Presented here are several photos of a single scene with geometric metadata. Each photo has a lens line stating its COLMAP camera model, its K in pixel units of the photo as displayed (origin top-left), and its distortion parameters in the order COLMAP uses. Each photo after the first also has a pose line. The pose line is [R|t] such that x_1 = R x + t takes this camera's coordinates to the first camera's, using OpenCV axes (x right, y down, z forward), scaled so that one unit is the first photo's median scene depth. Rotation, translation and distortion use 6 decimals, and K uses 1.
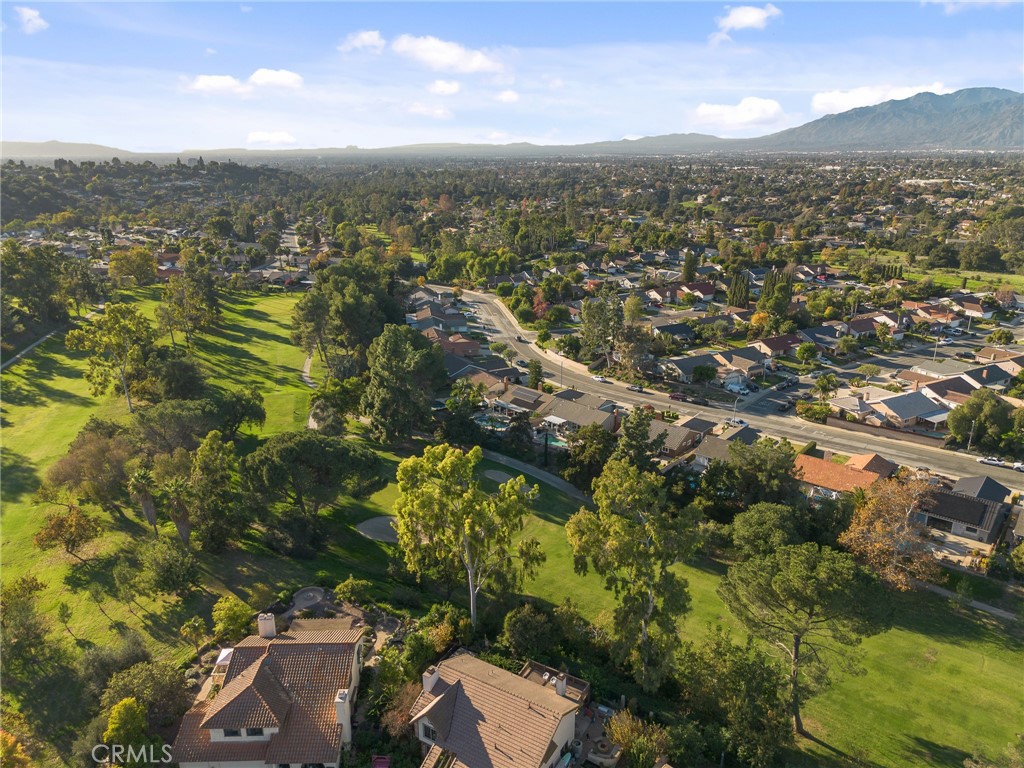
lens RADIAL K [[721.2, 0, 512.0], [0, 721.2, 384.0], [0, 0, 1]] dist [0.007549, -0.004835]
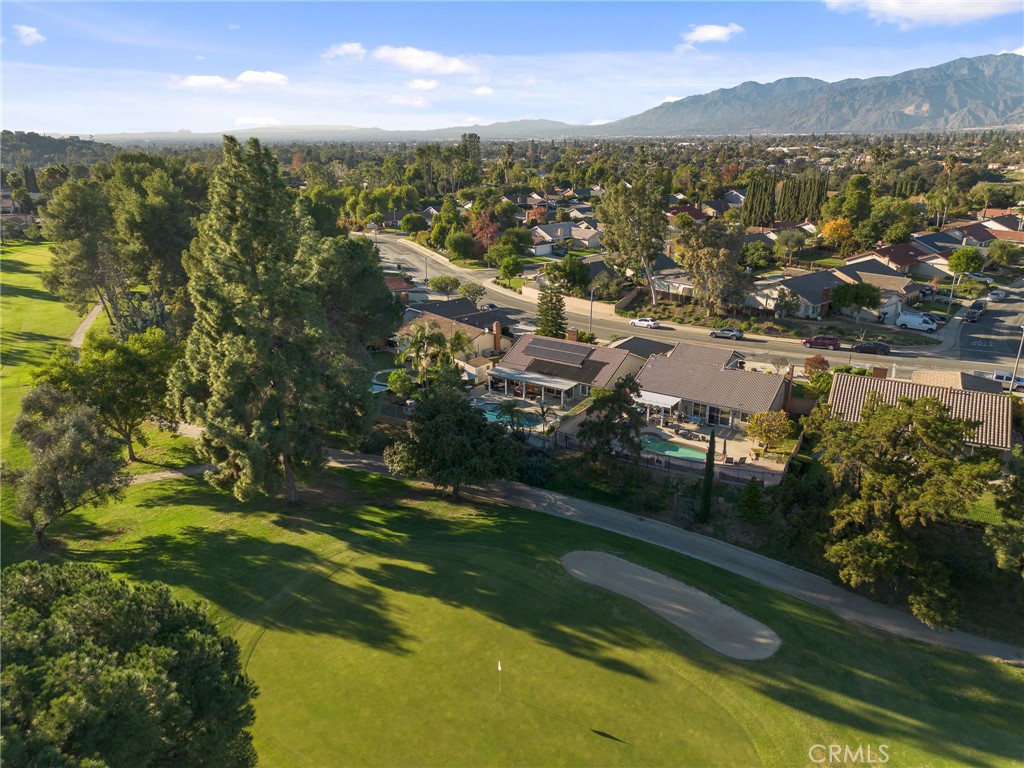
lens RADIAL K [[729.2, 0, 512.0], [0, 729.2, 384.0], [0, 0, 1]] dist [0.015946, -0.000433]
pose [[0.981539, -0.063914, 0.180266, -0.092370], [0.061179, 0.997912, 0.020696, 0.023625], [-0.181213, -0.009286, 0.983400, 0.520387]]
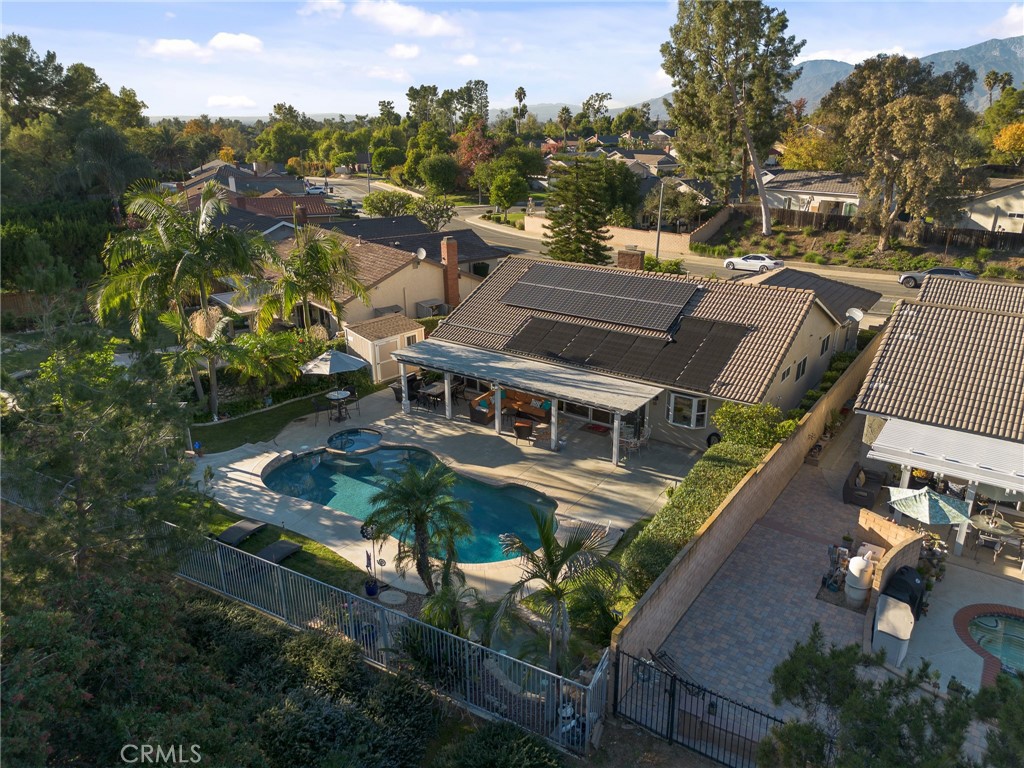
lens RADIAL K [[729.2, 0, 512.0], [0, 729.2, 384.0], [0, 0, 1]] dist [0.015946, -0.000433]
pose [[0.985702, -0.058214, 0.158125, -0.026780], [0.052889, 0.997889, 0.037687, 0.026797], [-0.159985, -0.028785, 0.986700, 0.804271]]
